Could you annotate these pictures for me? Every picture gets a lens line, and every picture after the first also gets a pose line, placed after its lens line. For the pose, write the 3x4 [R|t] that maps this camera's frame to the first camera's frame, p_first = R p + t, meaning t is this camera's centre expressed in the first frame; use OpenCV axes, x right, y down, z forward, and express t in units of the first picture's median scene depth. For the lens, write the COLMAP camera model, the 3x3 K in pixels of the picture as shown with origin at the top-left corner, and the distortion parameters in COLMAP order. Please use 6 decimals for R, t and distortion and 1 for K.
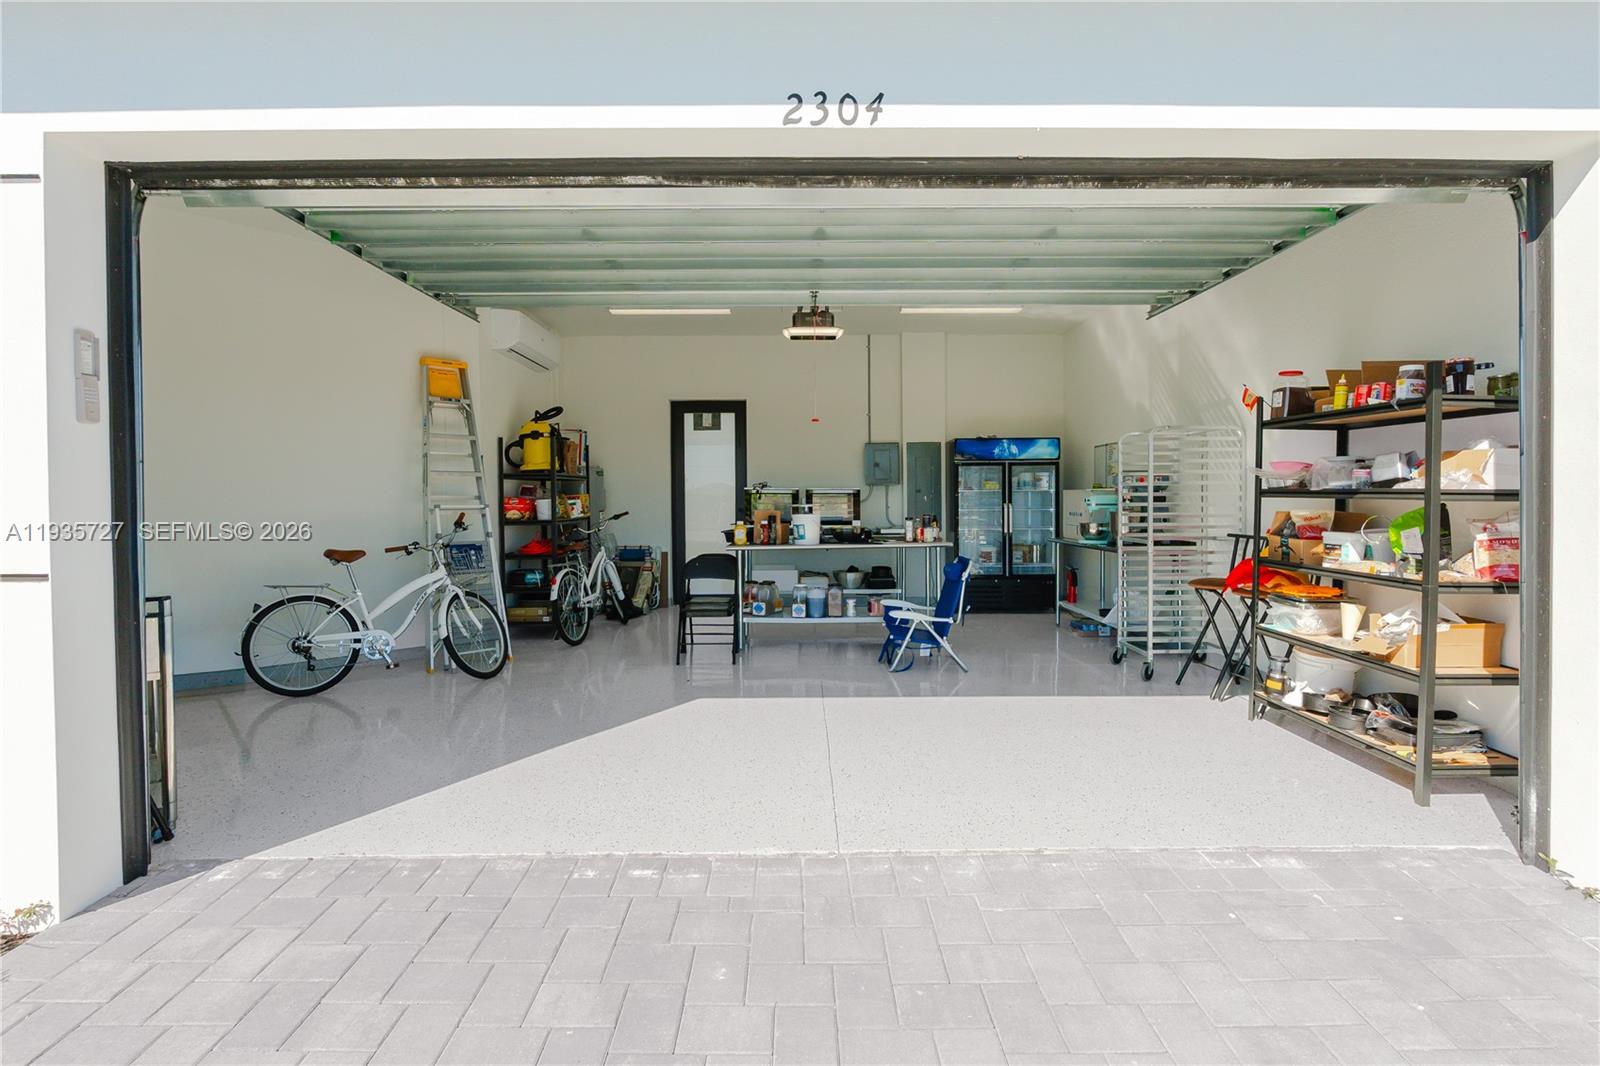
lens RADIAL K [[735.7, 0, 803.5], [0, 735.7, 504.5], [0, 0, 1]] dist [0.000515, 0.000017]
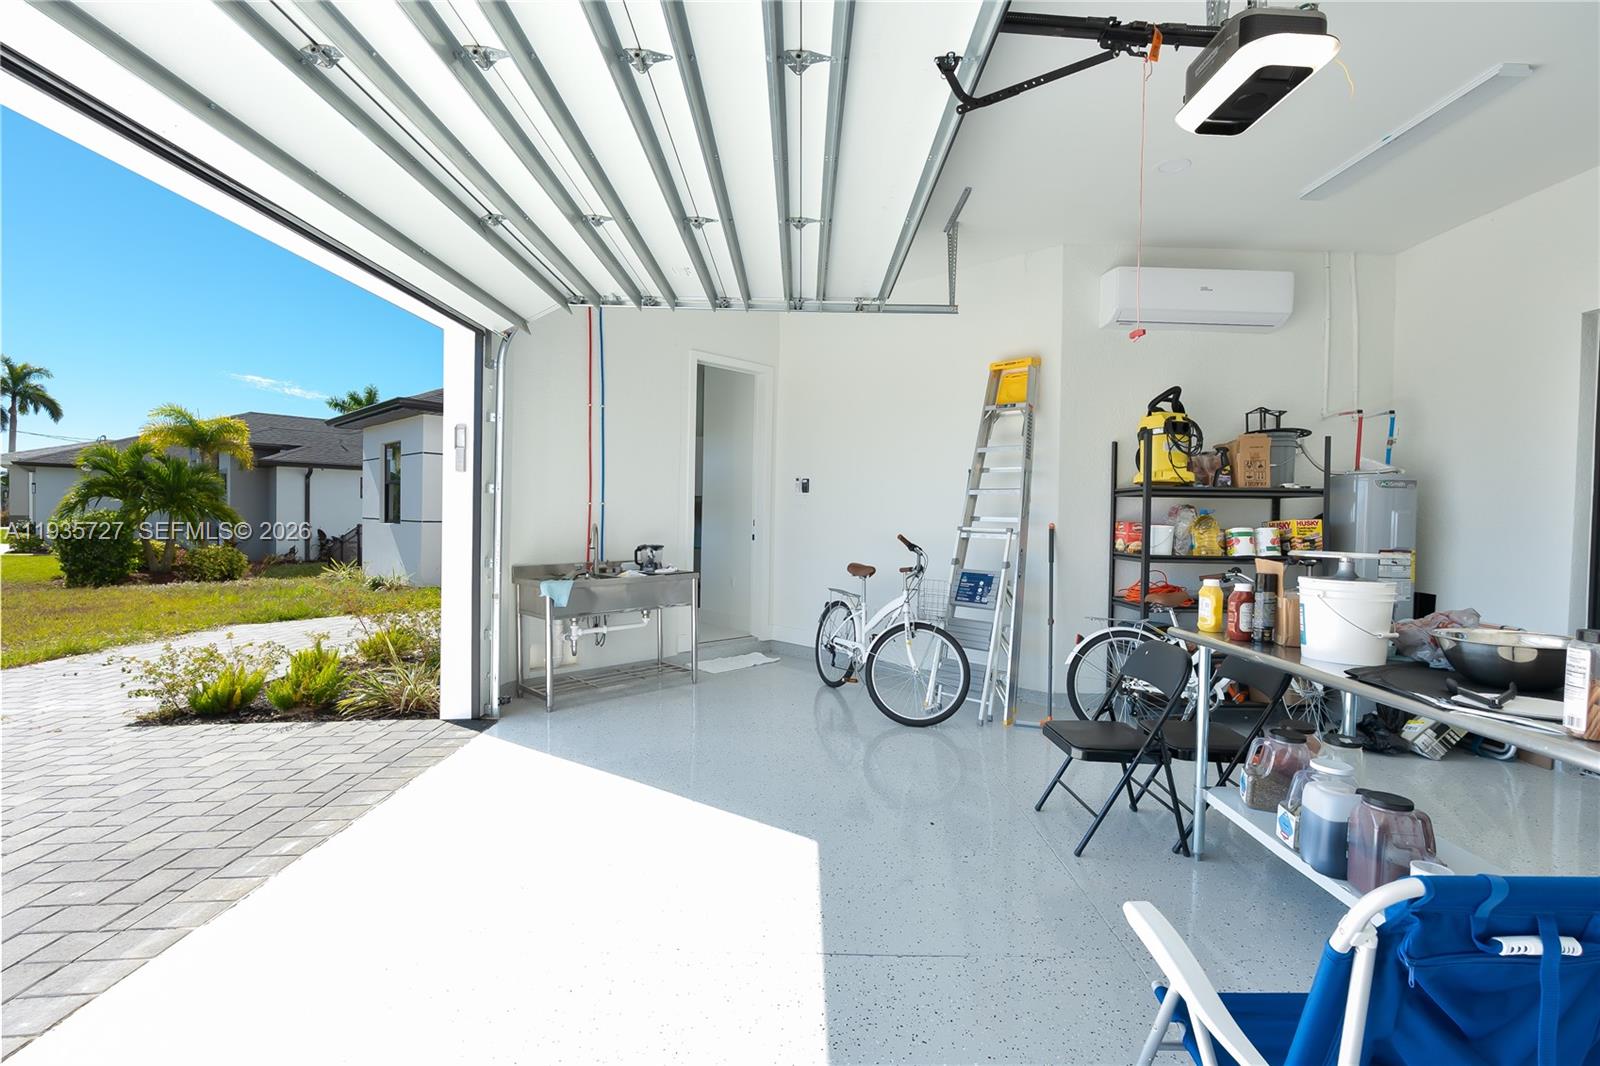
lens RADIAL K [[732.8, 0, 800.0], [0, 732.8, 533.0], [0, 0, 1]] dist [0.000511, 0.000021]
pose [[-0.001090, 0.030486, -0.999535, 0.376328], [-0.027638, 0.999152, 0.030504, -0.012976], [0.999617, 0.027658, -0.000246, 0.756120]]
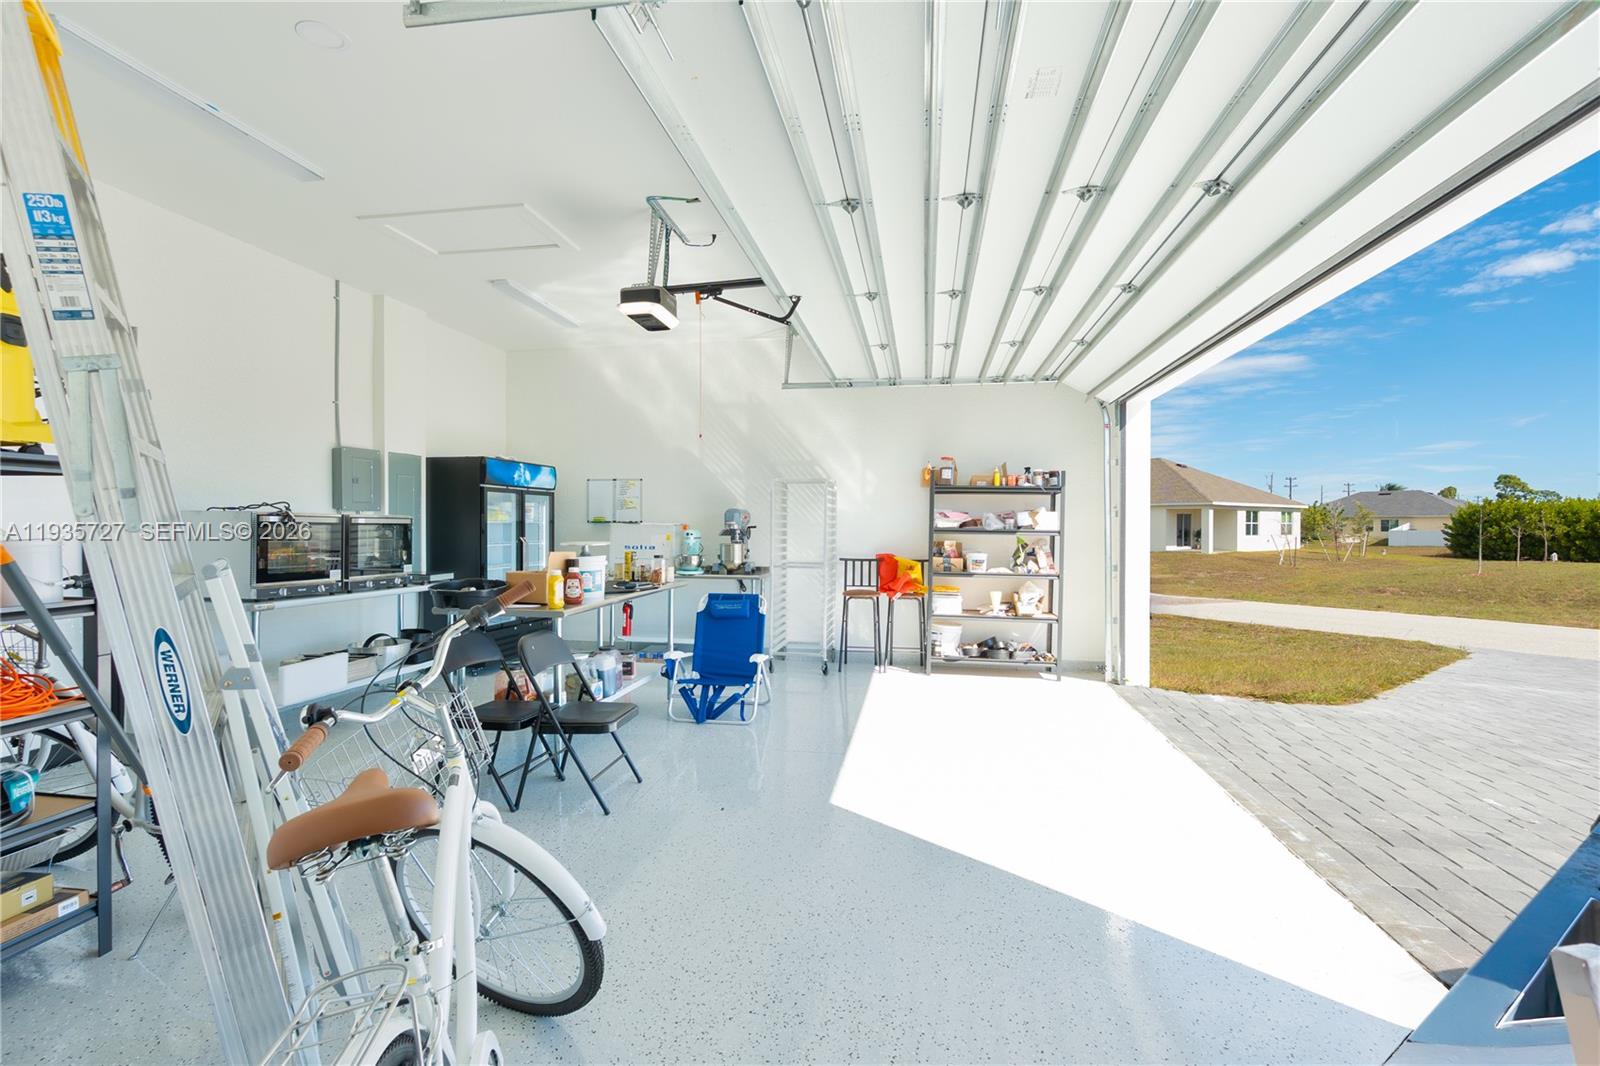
lens RADIAL K [[732.8, 0, 800.0], [0, 732.8, 533.0], [0, 0, 1]] dist [0.000511, 0.000021]
pose [[0.176335, -0.000900, 0.984330, -0.687627], [0.002042, 0.999998, 0.000549, -0.008550], [-0.984328, 0.001913, 0.176336, 0.693769]]
